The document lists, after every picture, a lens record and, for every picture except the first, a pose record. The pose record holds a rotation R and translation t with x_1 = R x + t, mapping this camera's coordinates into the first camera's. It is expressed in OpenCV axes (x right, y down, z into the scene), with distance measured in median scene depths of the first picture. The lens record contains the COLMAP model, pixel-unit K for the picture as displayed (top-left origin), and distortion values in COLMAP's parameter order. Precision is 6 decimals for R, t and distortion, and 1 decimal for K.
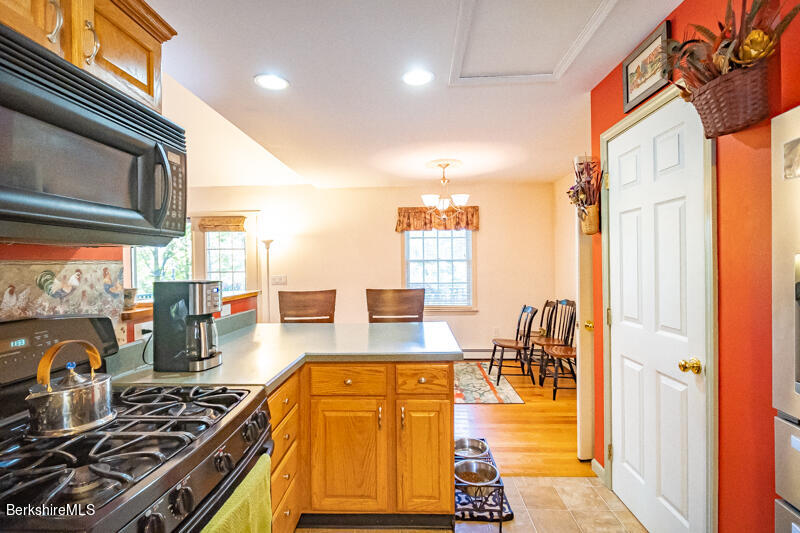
lens RADIAL K [[390.9, 0, 401.0], [0, 390.9, 268.6], [0, 0, 1]] dist [-0.002852, -0.002195]
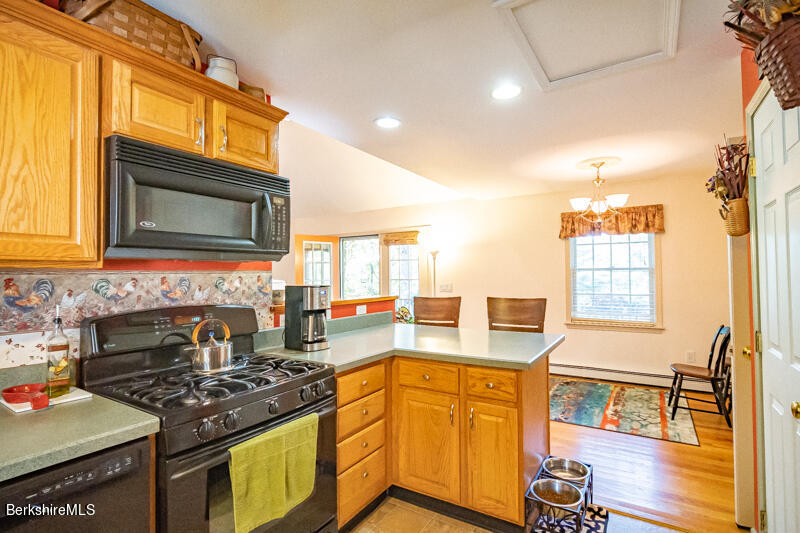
lens RADIAL K [[390.9, 0, 401.0], [0, 390.9, 268.6], [0, 0, 1]] dist [-0.002852, -0.002195]
pose [[0.864923, -0.005065, -0.501879, 0.327556], [-0.006139, 0.999768, -0.020670, -0.000614], [0.501867, 0.020959, 0.864691, -0.019584]]
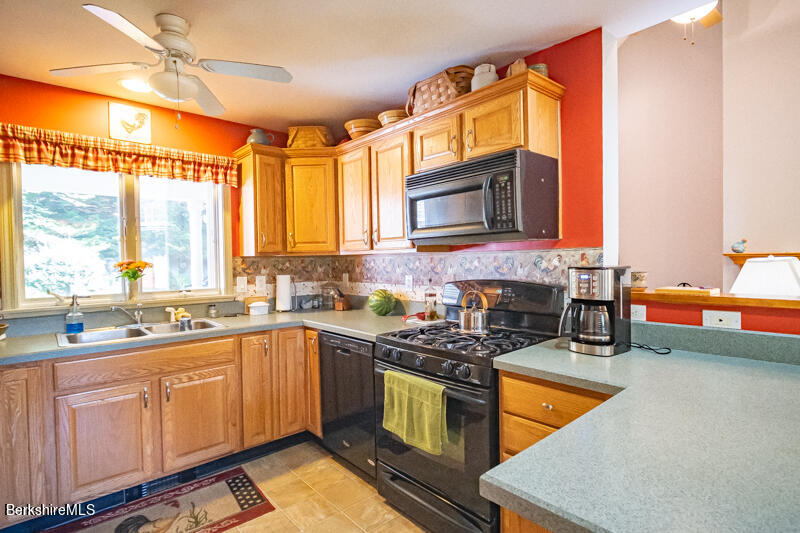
lens RADIAL K [[394.0, 0, 406.2], [0, 394.0, 266.0], [0, 0, 1]] dist [-0.005880, 0.000139]
pose [[-0.717459, 0.046237, -0.695064, 0.395000], [0.025820, 0.998874, 0.039795, -0.018432], [0.696122, 0.010605, -0.717845, 1.058125]]
